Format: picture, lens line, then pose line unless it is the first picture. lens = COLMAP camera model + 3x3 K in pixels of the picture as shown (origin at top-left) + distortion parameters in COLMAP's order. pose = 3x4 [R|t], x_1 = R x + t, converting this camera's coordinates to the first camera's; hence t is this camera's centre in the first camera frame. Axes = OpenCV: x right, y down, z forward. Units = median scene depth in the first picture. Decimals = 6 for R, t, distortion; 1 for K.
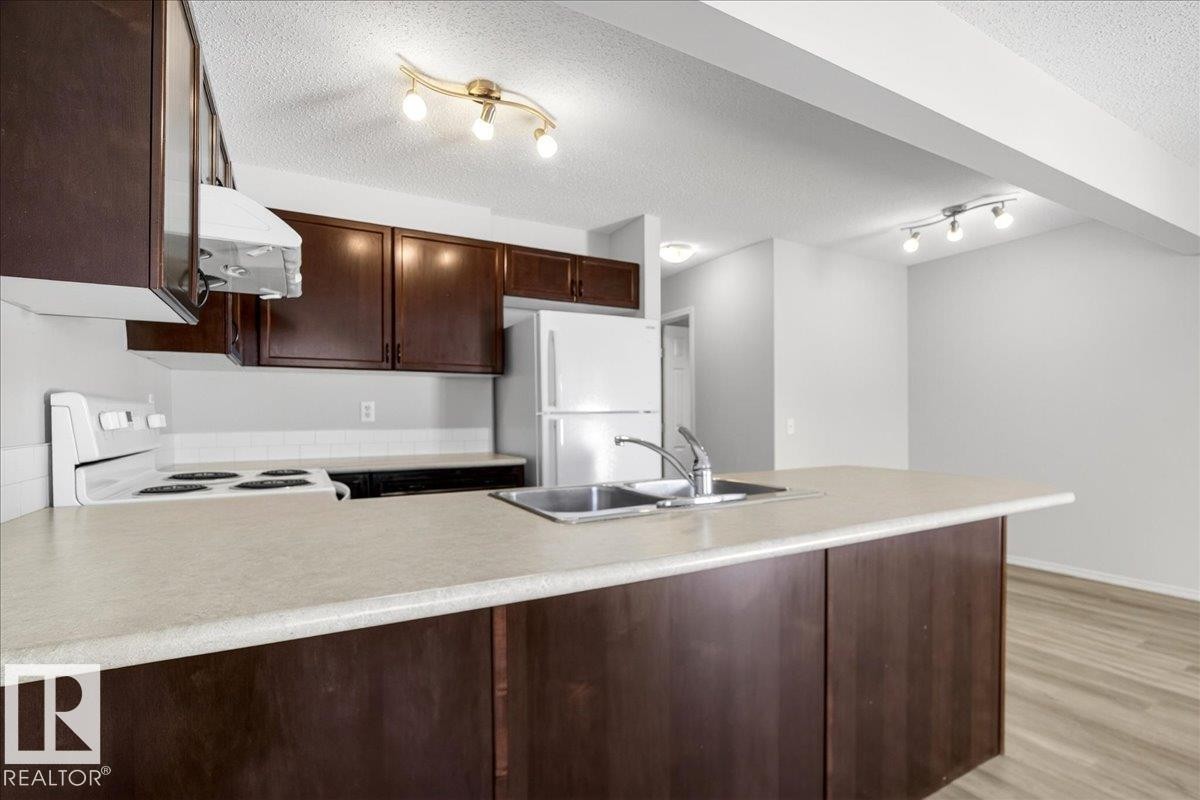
lens RADIAL K [[568.8, 0, 600.2], [0, 568.8, 409.6], [0, 0, 1]] dist [-0.001274, 0.000140]
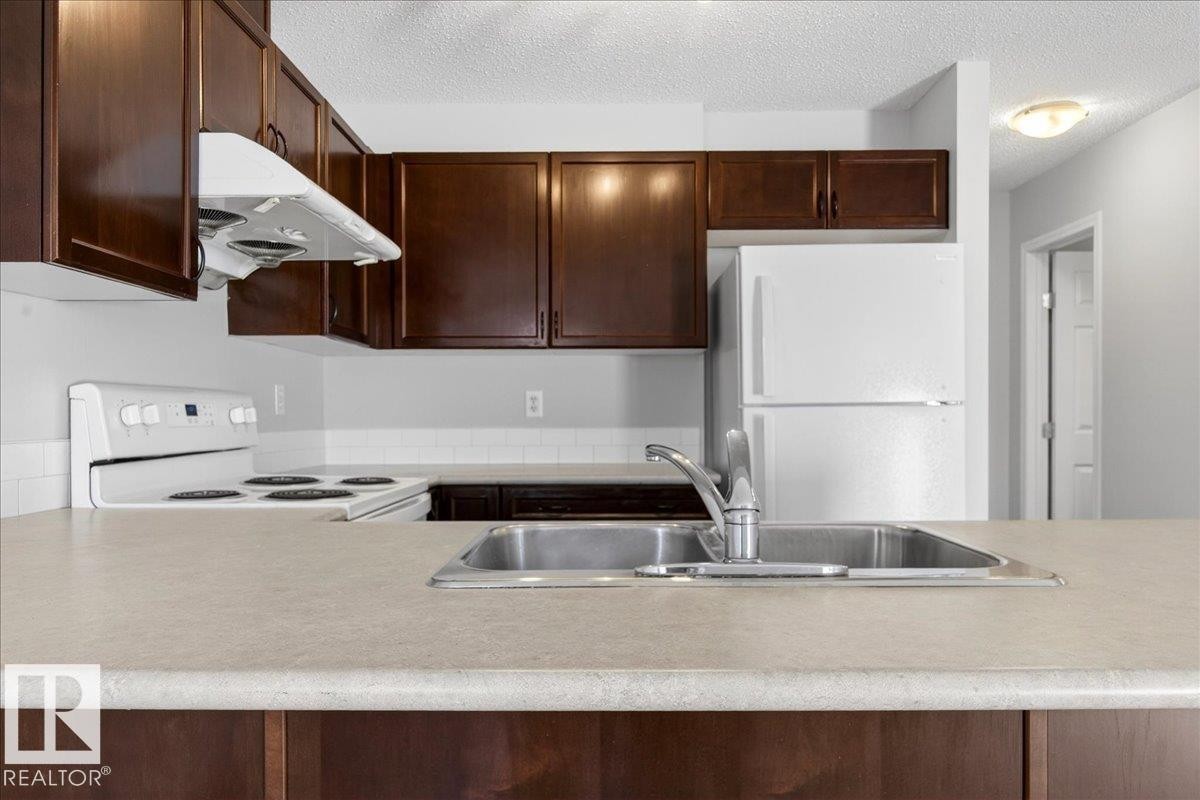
lens RADIAL K [[800.4, 0, 600.0], [0, 800.4, 400.0], [0, 0, 1]] dist [0.021850, -0.001875]
pose [[0.872800, -0.004990, -0.488053, 0.196402], [0.004730, 0.999987, -0.001766, 0.000824], [0.488056, -0.000767, 0.872812, 0.125281]]
